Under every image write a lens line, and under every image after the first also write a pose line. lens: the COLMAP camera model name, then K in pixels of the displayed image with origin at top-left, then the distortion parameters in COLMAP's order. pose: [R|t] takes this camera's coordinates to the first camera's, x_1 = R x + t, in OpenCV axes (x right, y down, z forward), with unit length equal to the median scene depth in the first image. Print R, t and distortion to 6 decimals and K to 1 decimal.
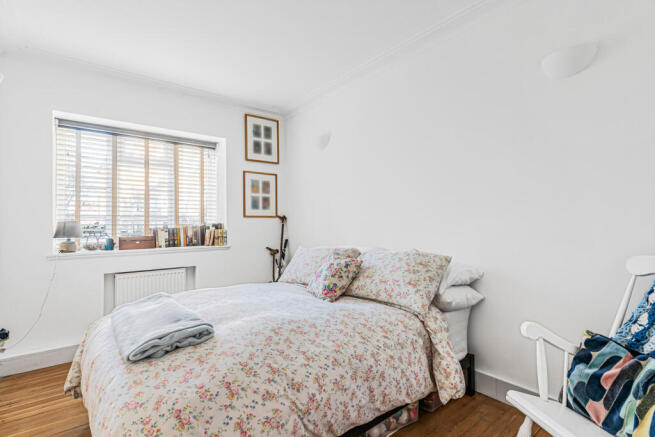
lens RADIAL K [[322.9, 0, 326.8], [0, 322.9, 215.1], [0, 0, 1]] dist [-0.000911, -0.000907]
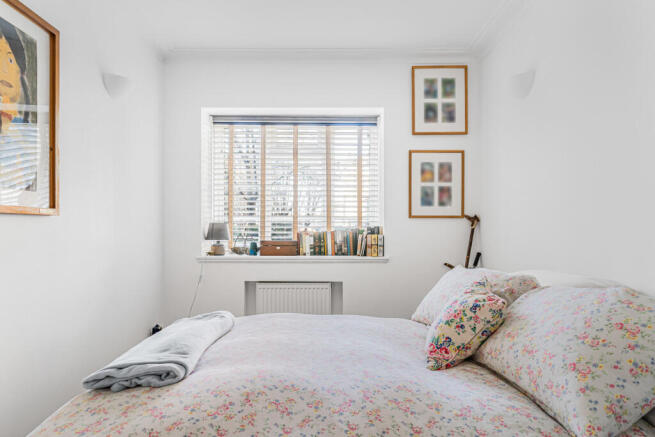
lens RADIAL K [[430.9, 0, 327.5], [0, 430.9, 223.6], [0, 0, 1]] dist [0.006700, 0.000111]
pose [[0.768490, 0.005224, -0.639840, 0.216584], [0.006494, 0.999851, 0.015964, 0.003433], [0.639828, -0.016424, 0.768342, 0.197296]]
